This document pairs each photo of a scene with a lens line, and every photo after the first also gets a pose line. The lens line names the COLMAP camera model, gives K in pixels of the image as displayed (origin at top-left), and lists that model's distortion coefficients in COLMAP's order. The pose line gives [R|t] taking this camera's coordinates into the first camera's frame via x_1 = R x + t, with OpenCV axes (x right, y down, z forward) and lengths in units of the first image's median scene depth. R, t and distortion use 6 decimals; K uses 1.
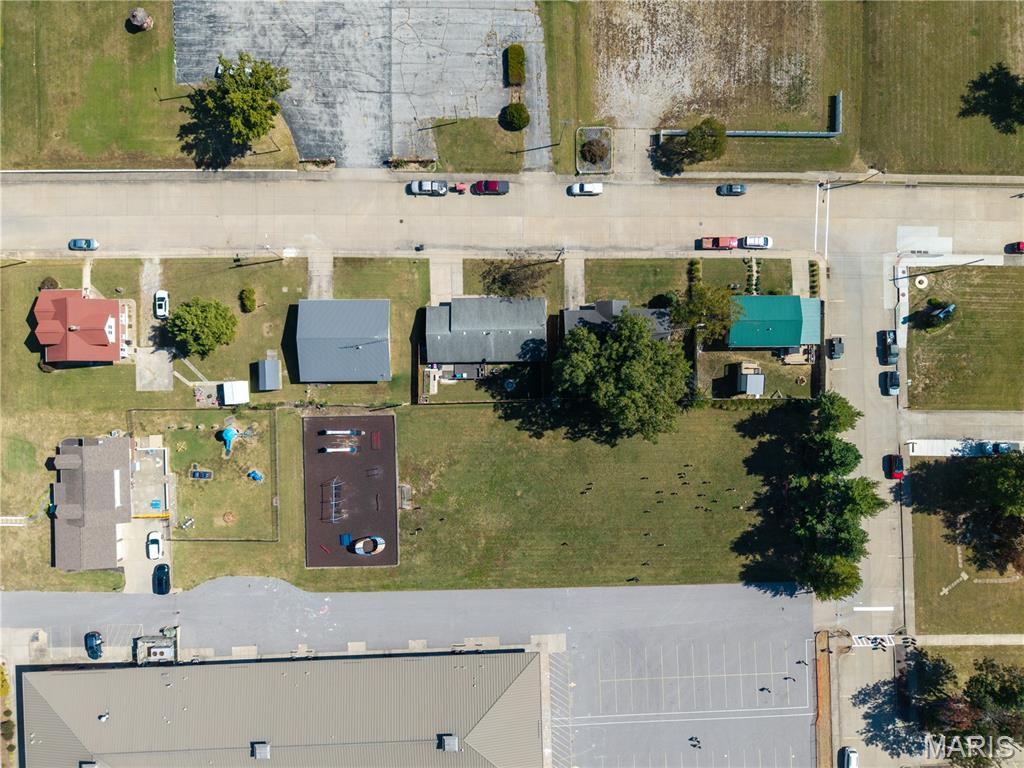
lens RADIAL K [[869.0, 0, 531.3], [0, 869.0, 386.5], [0, 0, 1]] dist [0.083172, -0.001337]
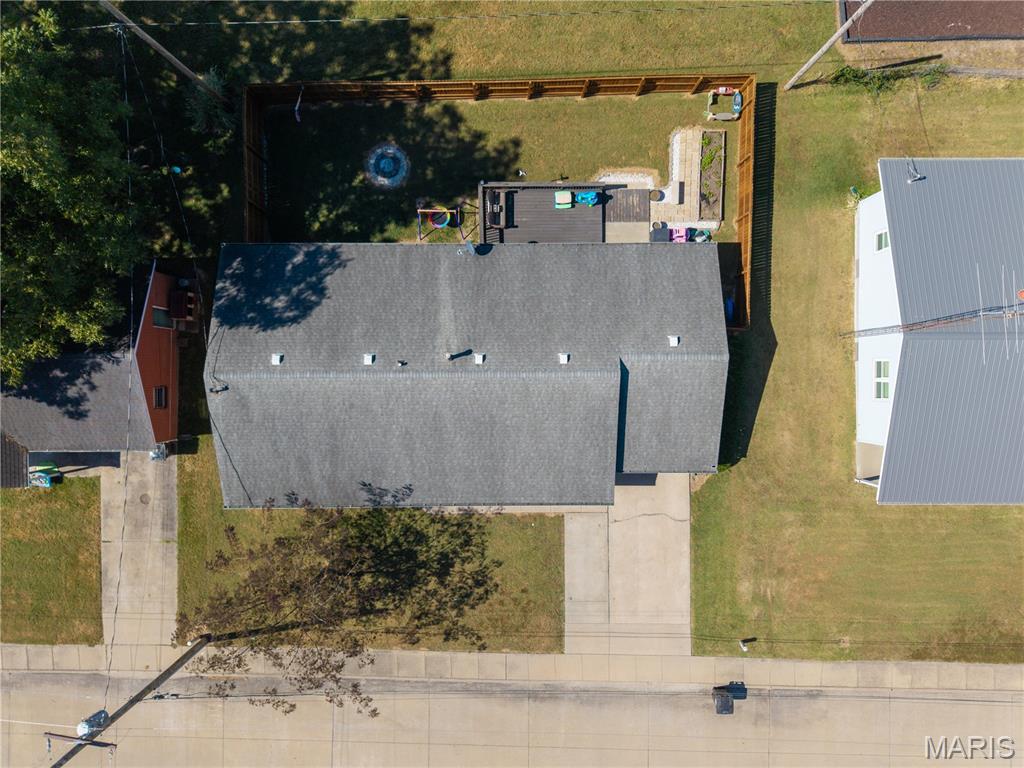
lens RADIAL K [[889.9, 0, 532.9], [0, 889.9, 384.3], [0, 0, 1]] dist [0.005168, 0.004586]
pose [[-0.997753, -0.014772, -0.065348, -0.051441], [0.016007, -0.999702, -0.018423, -0.062536], [-0.065057, -0.019427, 0.997692, 0.740244]]
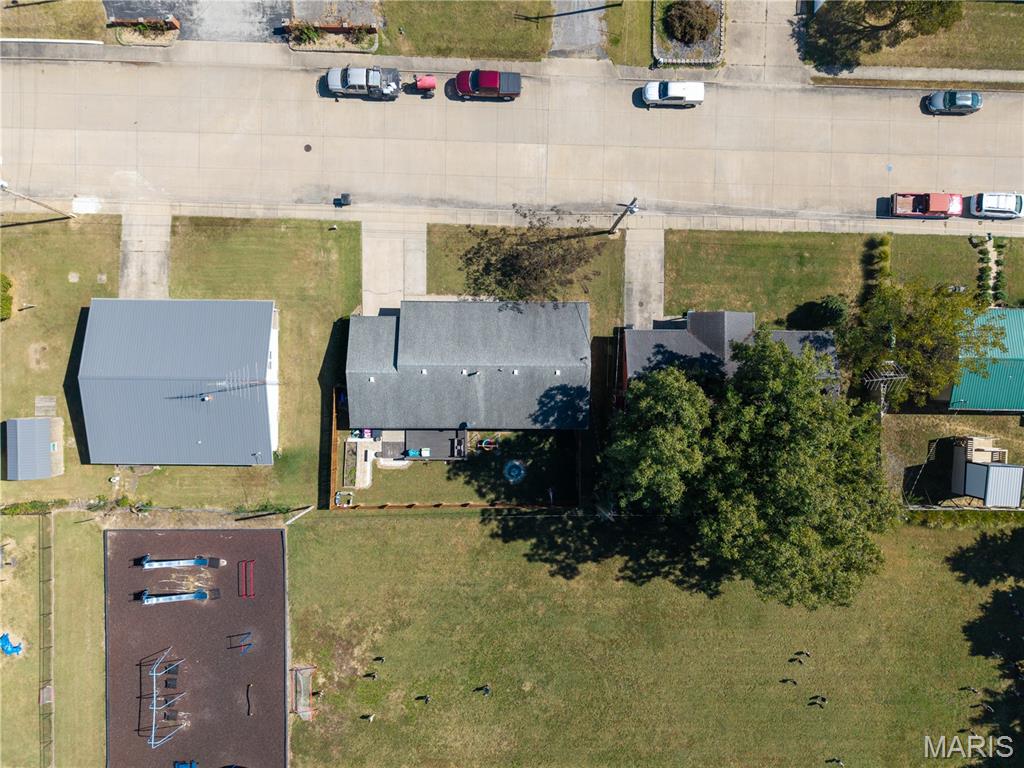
lens RADIAL K [[889.9, 0, 532.9], [0, 889.9, 384.3], [0, 0, 1]] dist [0.005168, 0.004586]
pose [[0.999778, 0.021065, 0.000912, -0.015374], [-0.021058, 0.999757, -0.006473, -0.050701], [-0.001048, 0.006453, 0.999979, 0.480114]]
